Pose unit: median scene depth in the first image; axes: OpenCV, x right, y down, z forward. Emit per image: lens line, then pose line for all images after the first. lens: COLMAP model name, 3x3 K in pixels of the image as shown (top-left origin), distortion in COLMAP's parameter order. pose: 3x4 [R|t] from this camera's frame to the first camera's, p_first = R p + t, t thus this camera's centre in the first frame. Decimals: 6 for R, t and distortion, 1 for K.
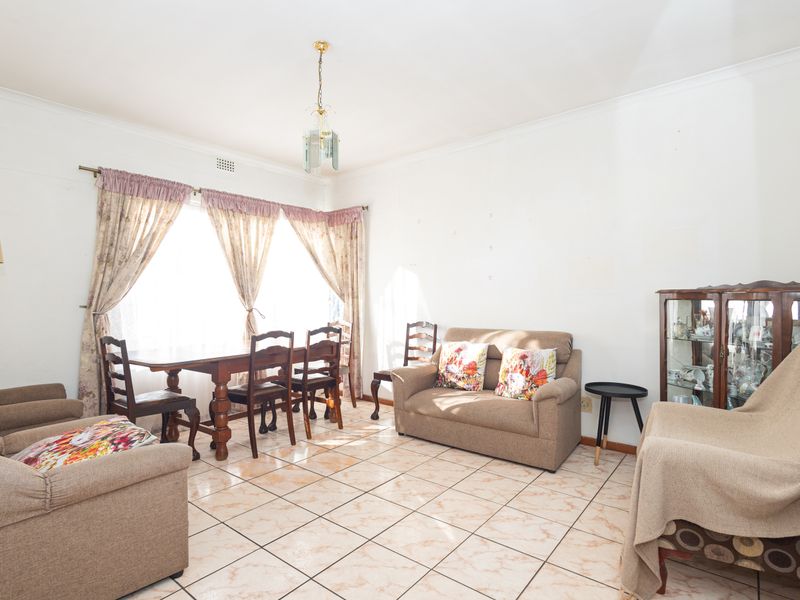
lens RADIAL K [[428.5, 0, 396.5], [0, 428.5, 300.4], [0, 0, 1]] dist [0.002560, 0.000429]
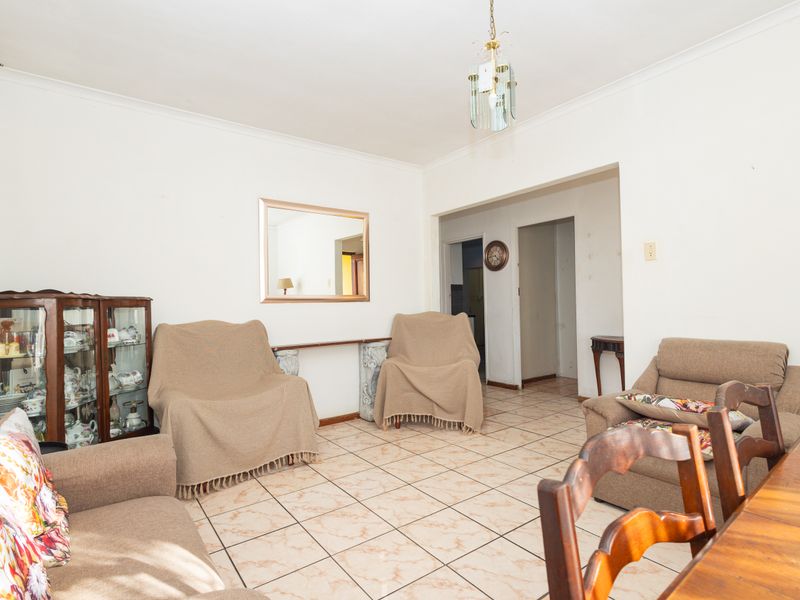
lens RADIAL K [[428.5, 0, 396.5], [0, 428.5, 300.4], [0, 0, 1]] dist [0.002560, 0.000429]
pose [[-0.967722, 0.035446, 0.249514, -0.135688], [0.033839, 0.999370, -0.010726, 0.013825], [-0.249737, -0.001937, -0.968312, 1.264175]]
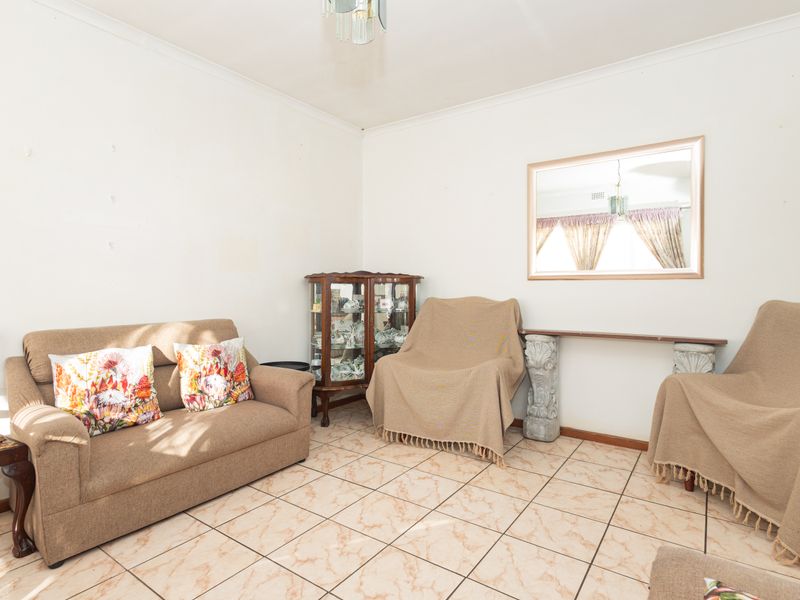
lens RADIAL K [[441.2, 0, 384.3], [0, 441.2, 278.4], [0, 0, 1]] dist [0.000855, 0.000786]
pose [[-0.047390, 0.026457, 0.998526, -0.524567], [0.004936, 0.999643, -0.026252, 0.016440], [-0.998864, 0.003685, -0.047504, 0.705290]]
